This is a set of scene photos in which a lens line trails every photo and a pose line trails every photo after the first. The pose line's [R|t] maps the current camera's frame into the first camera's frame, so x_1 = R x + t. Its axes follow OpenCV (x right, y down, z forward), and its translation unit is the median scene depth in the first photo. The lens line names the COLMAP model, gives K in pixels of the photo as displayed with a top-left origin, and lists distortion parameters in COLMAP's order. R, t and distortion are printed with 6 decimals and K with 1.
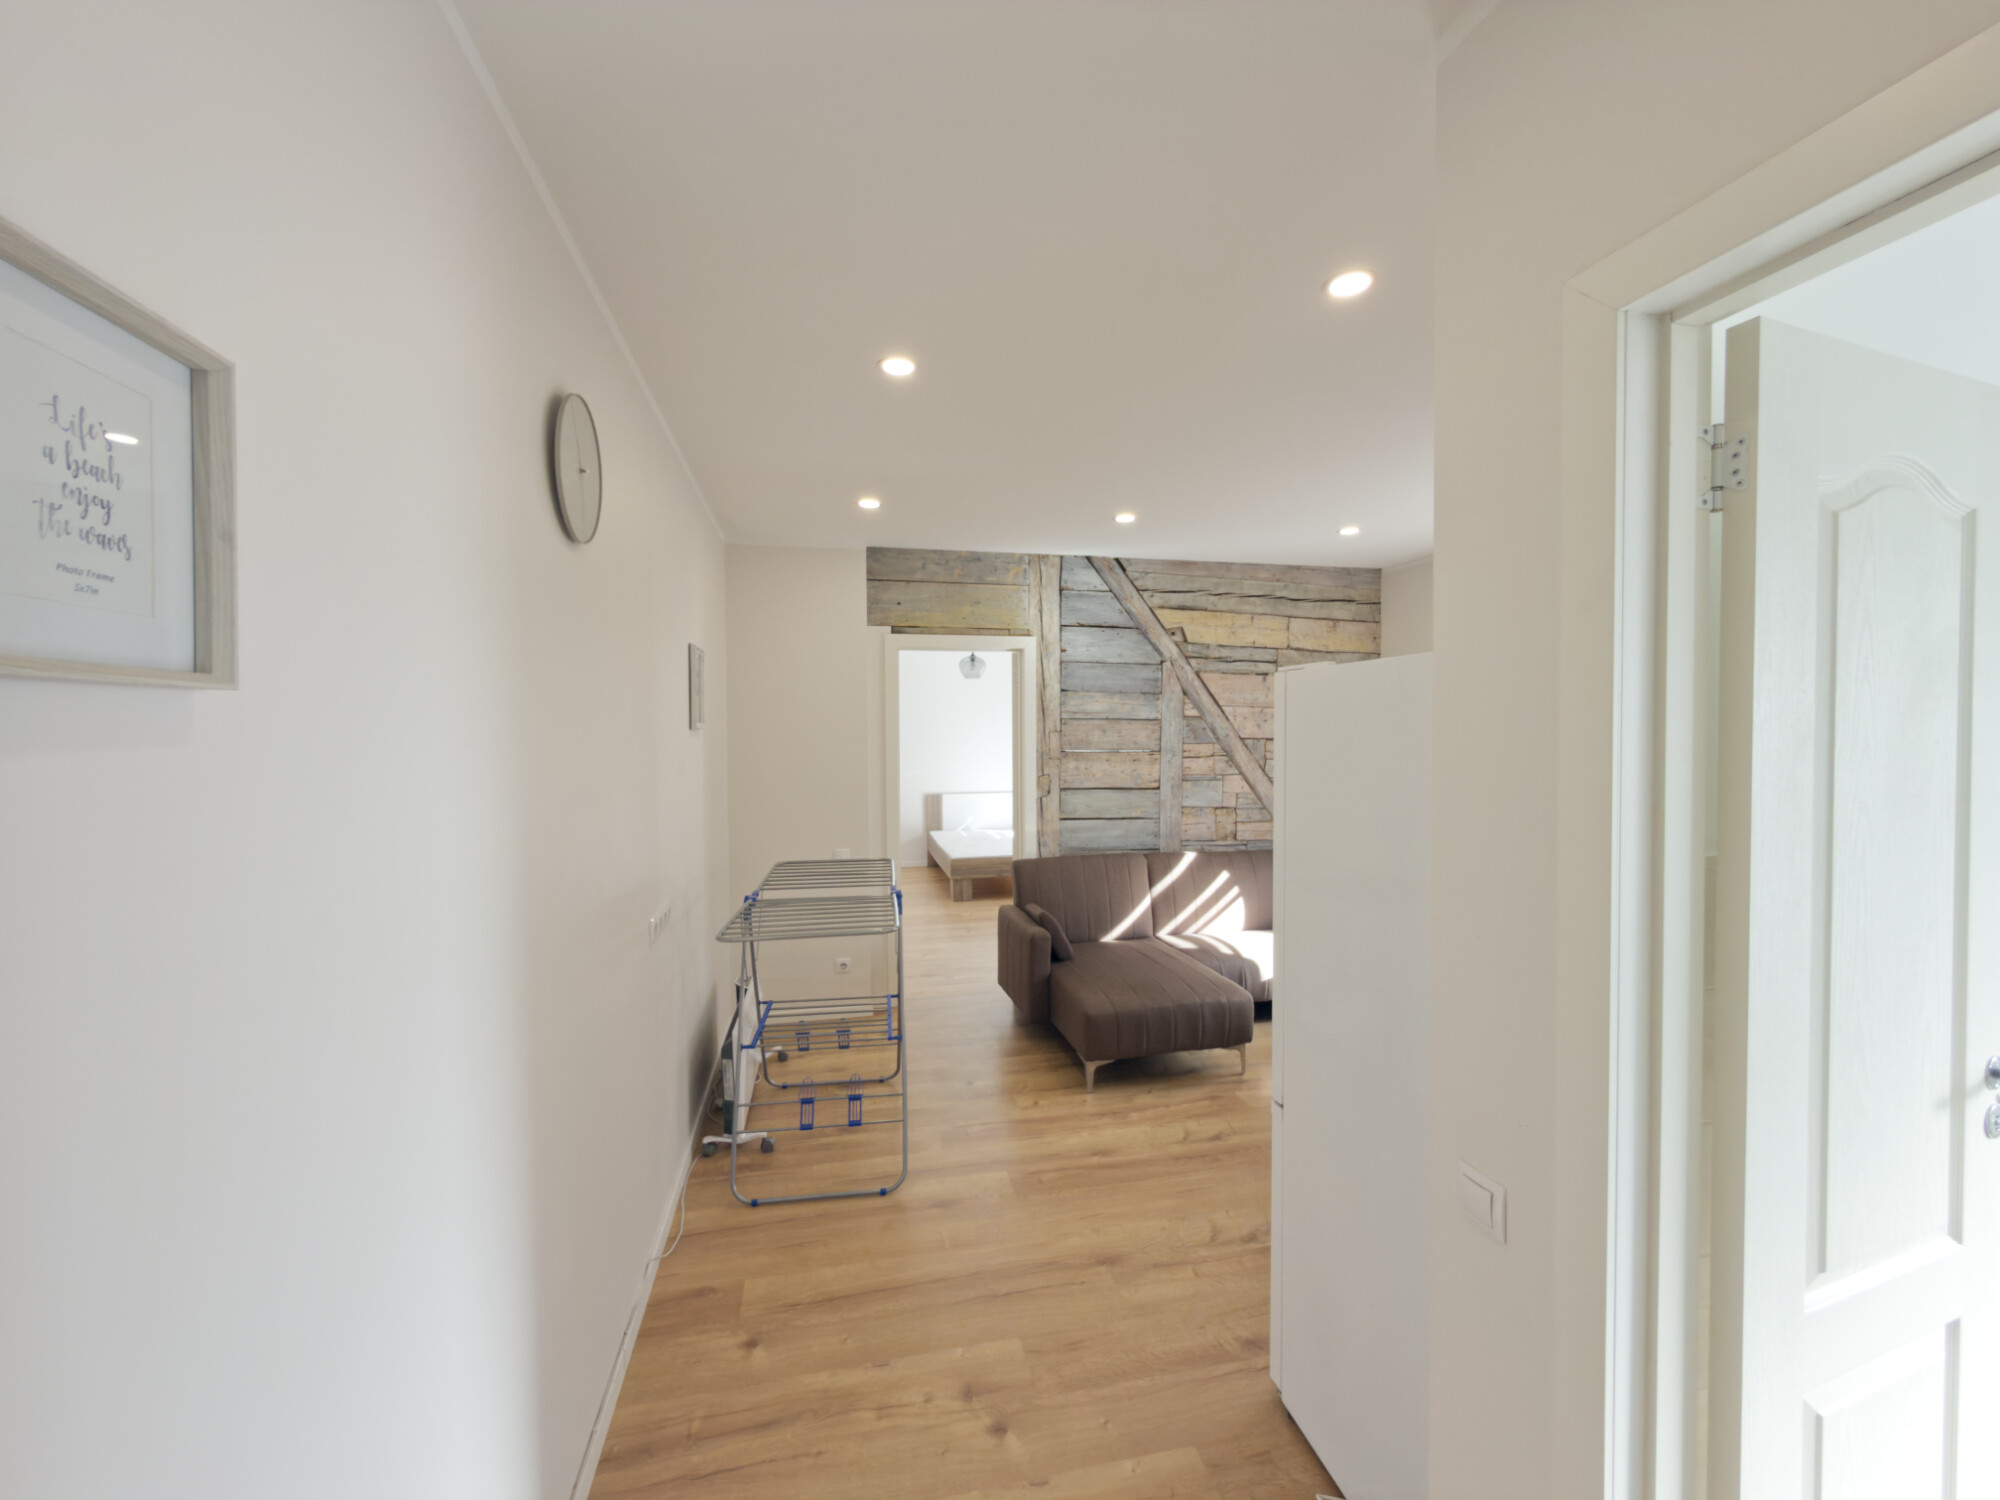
lens RADIAL K [[803.1, 0, 1000.0], [0, 803.1, 750.0], [0, 0, 1]] dist [-0.002812, -0.000418]
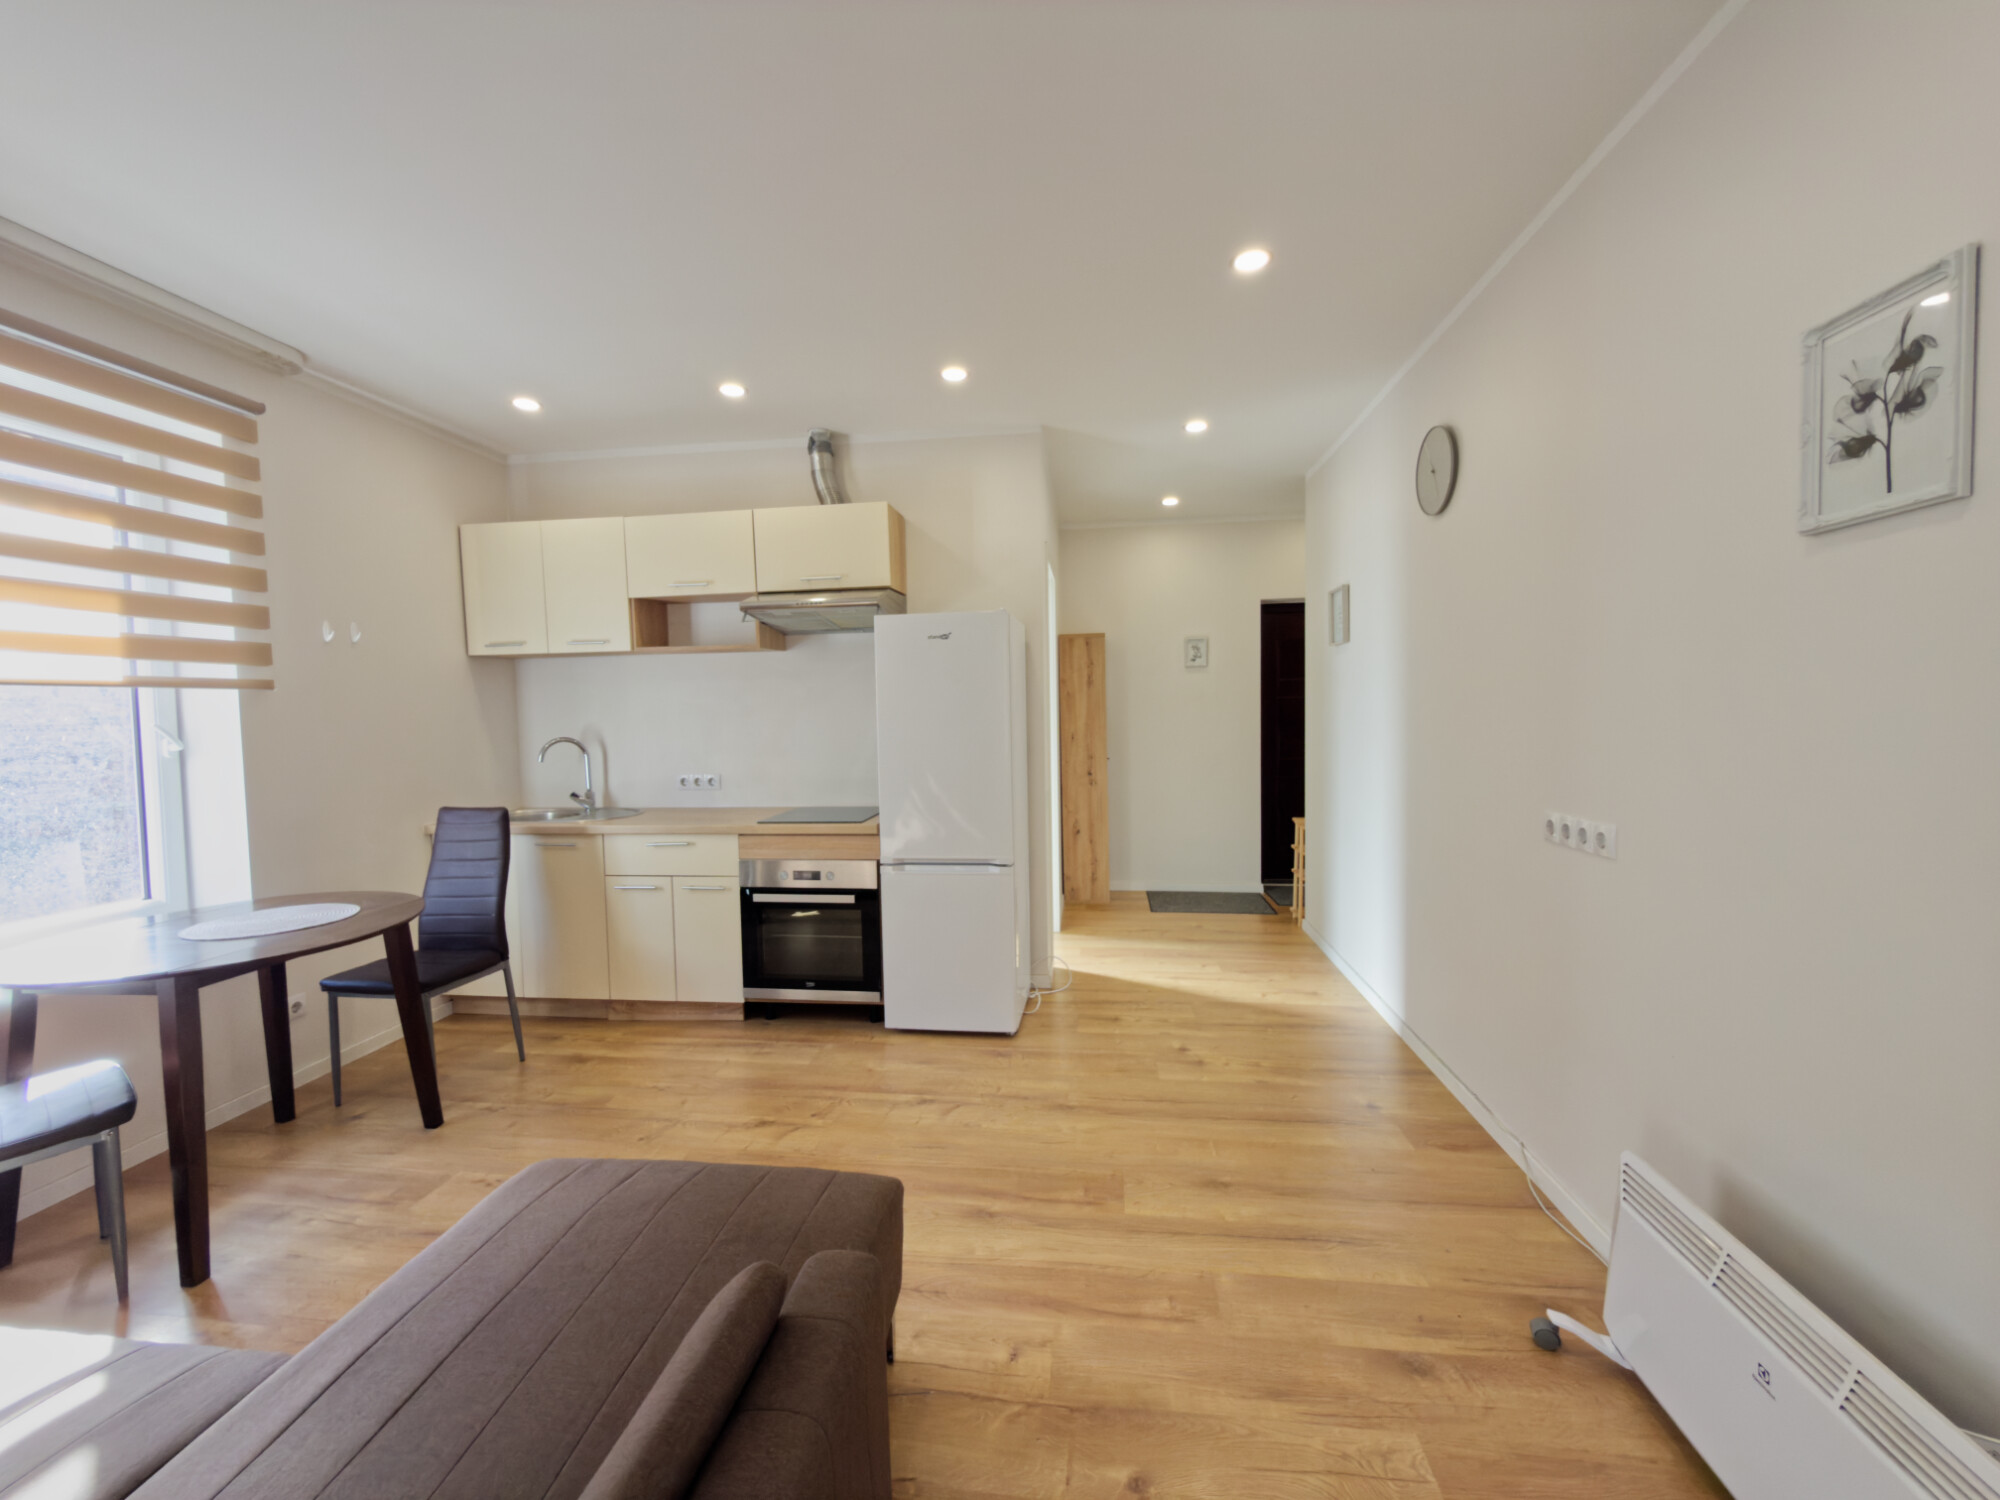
lens RADIAL K [[796.8, 0, 1000.0], [0, 796.8, 750.0], [0, 0, 1]] dist [0.002250, 0.000253]
pose [[-0.941958, 0.004624, 0.335700, -0.163541], [0.029412, 0.997197, 0.068792, 0.066155], [-0.334441, 0.074673, -0.939454, 2.123473]]
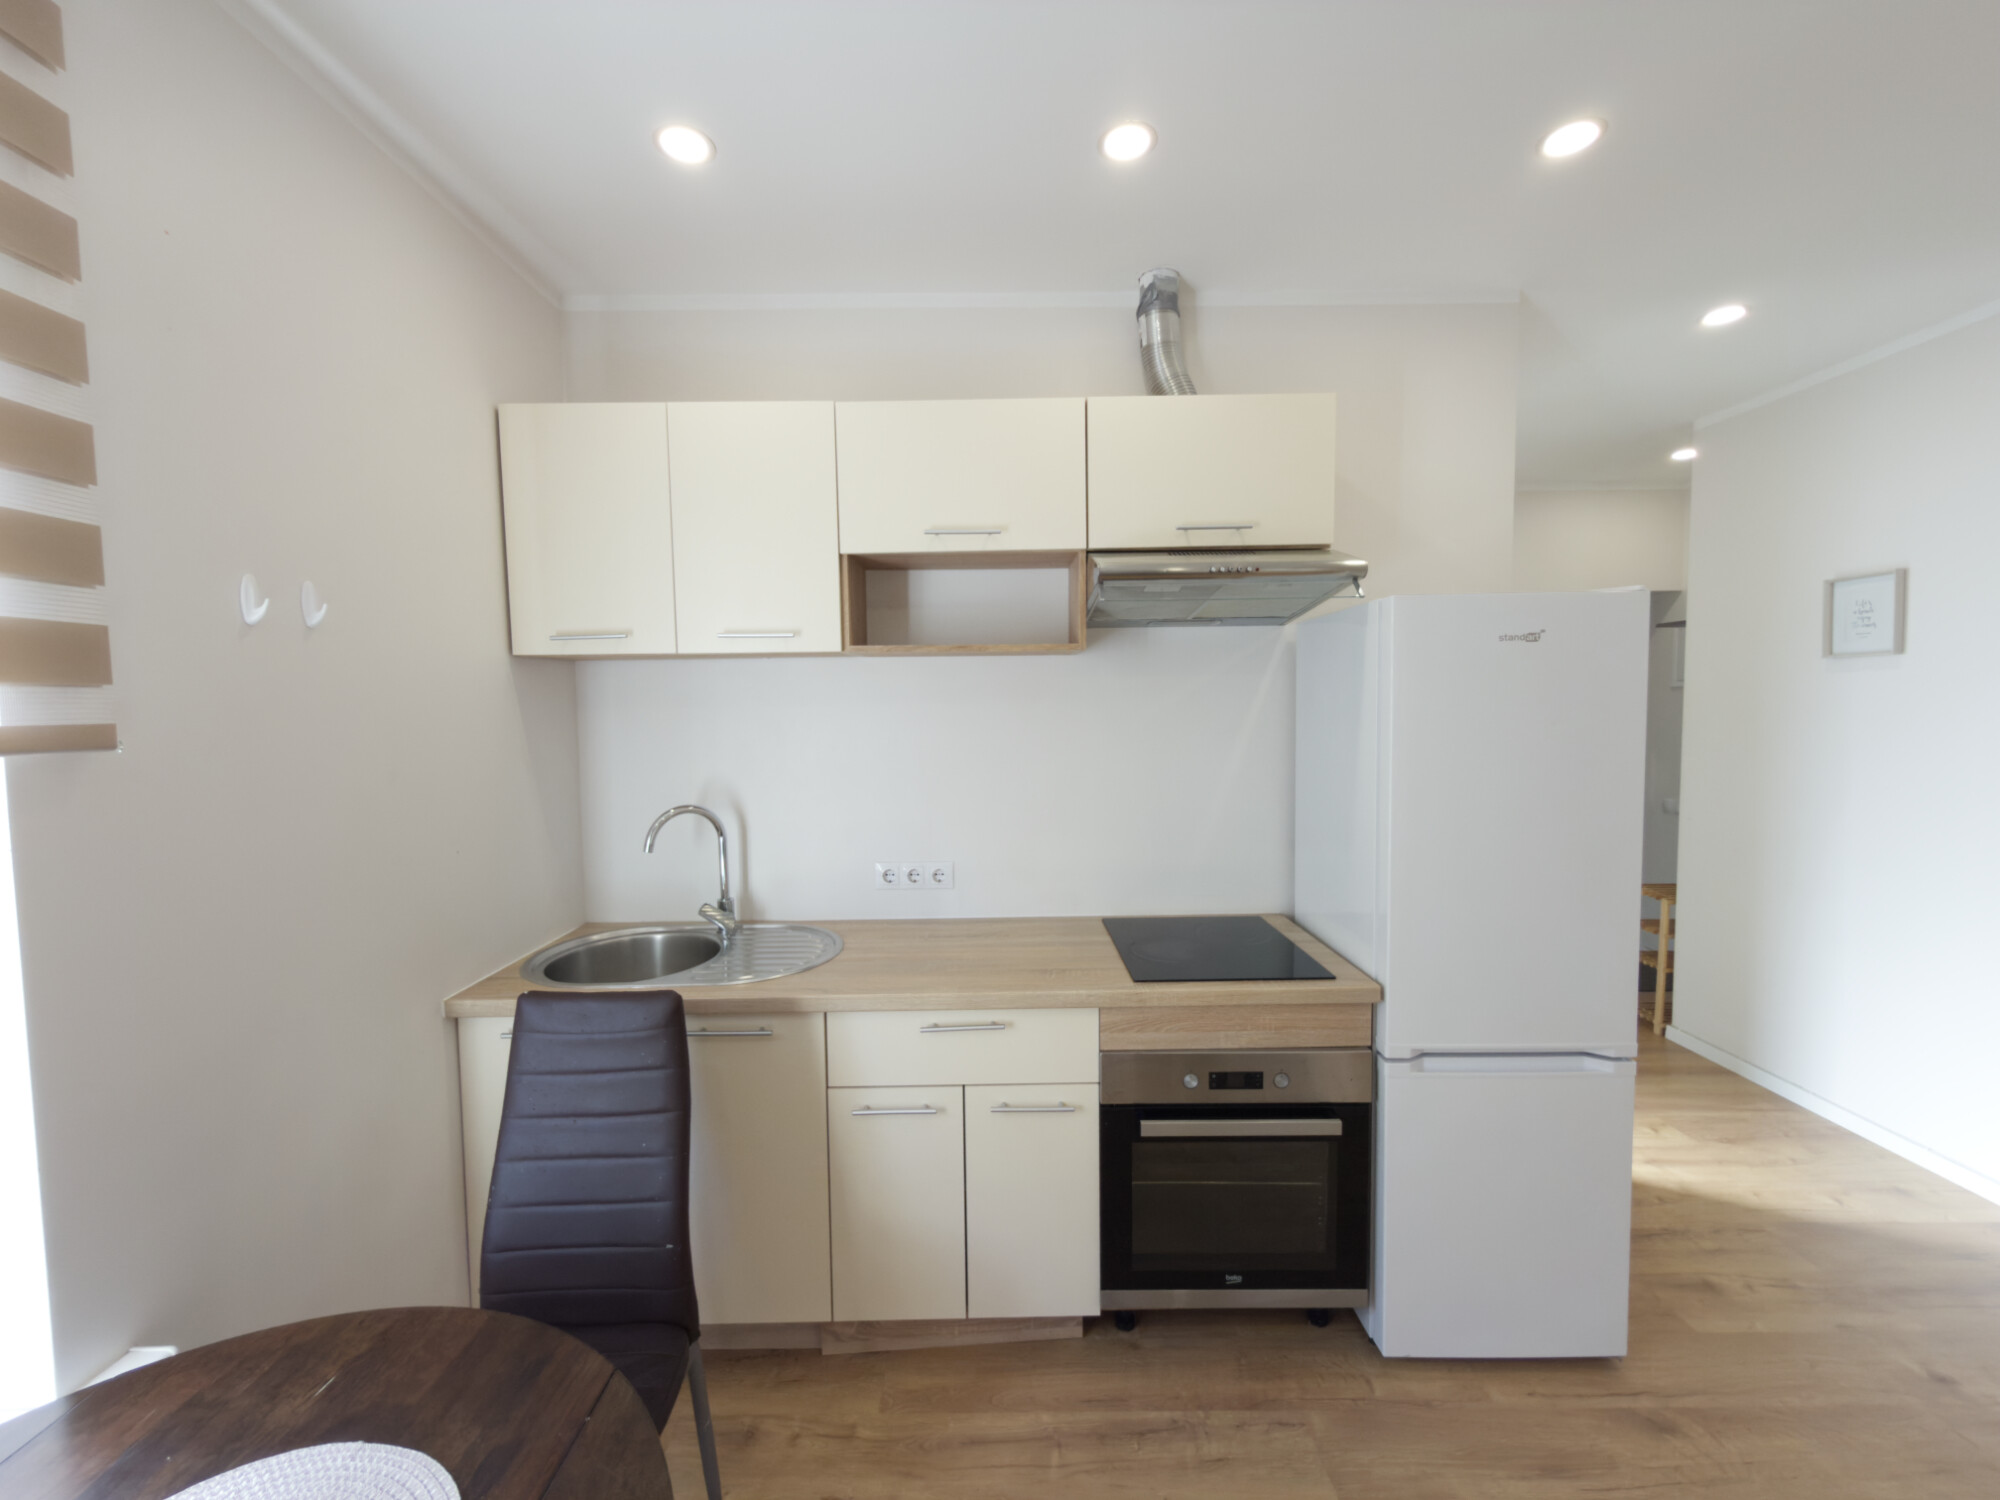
lens RADIAL K [[796.8, 0, 1000.0], [0, 796.8, 750.0], [0, 0, 1]] dist [0.002250, 0.000253]
pose [[-0.977374, 0.003709, 0.211487, 0.709663], [0.020368, 0.996850, 0.076651, 0.000130], [-0.210536, 0.079224, -0.974371, 1.674543]]
